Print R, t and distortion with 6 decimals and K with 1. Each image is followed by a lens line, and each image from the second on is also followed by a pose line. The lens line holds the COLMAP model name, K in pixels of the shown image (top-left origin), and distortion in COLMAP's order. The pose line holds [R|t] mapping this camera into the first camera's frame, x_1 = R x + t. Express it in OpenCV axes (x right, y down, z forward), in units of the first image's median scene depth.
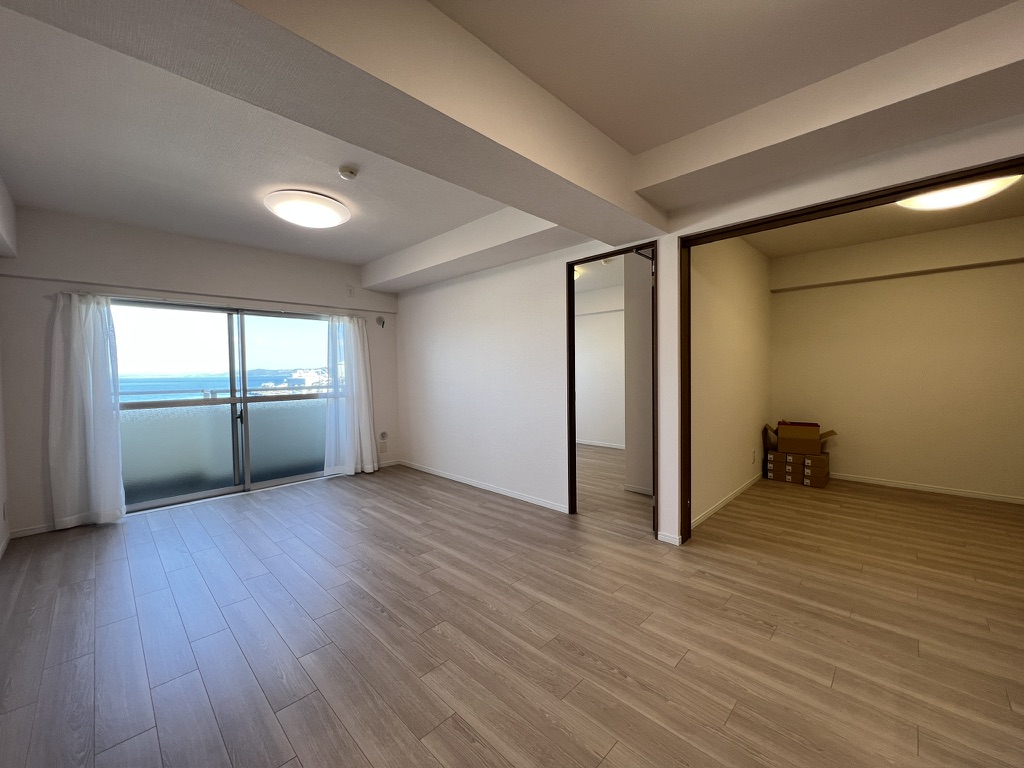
lens RADIAL K [[407.7, 0, 513.2], [0, 407.7, 385.9], [0, 0, 1]] dist [-0.001580, -0.000140]
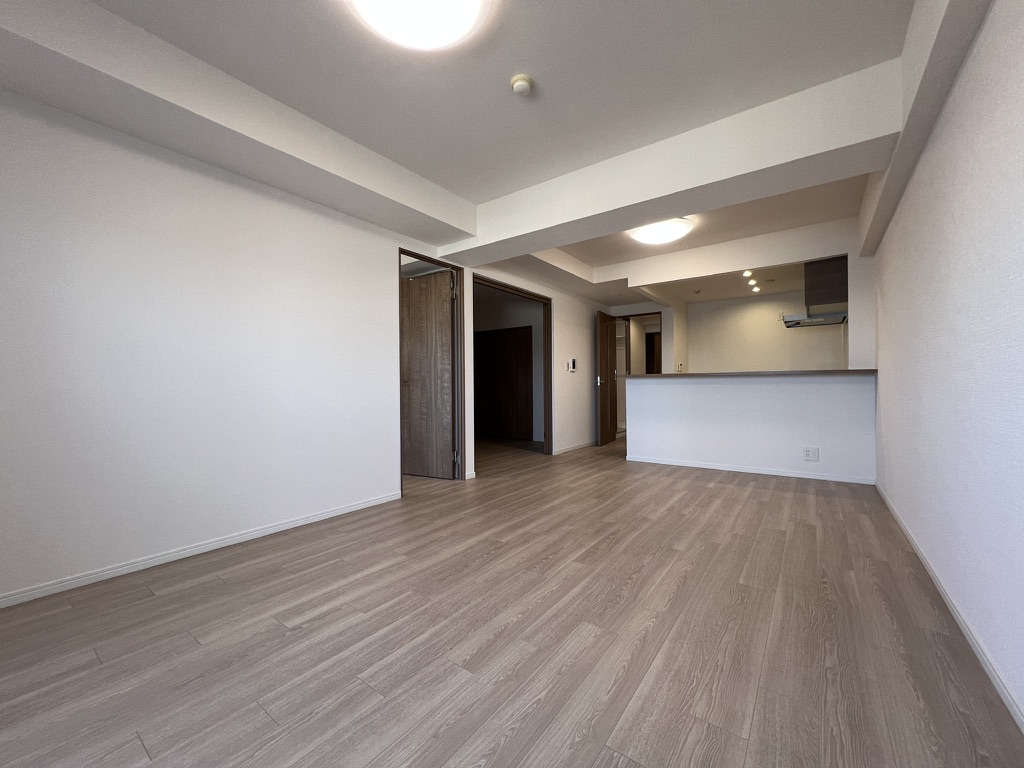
lens RADIAL K [[407.7, 0, 510.6], [0, 407.7, 384.7], [0, 0, 1]] dist [-0.001580, -0.000140]
pose [[-0.137501, 0.018835, 0.990322, -0.811081], [0.045994, 0.998862, -0.012612, 0.057678], [-0.989433, 0.043815, -0.138211, 0.786137]]
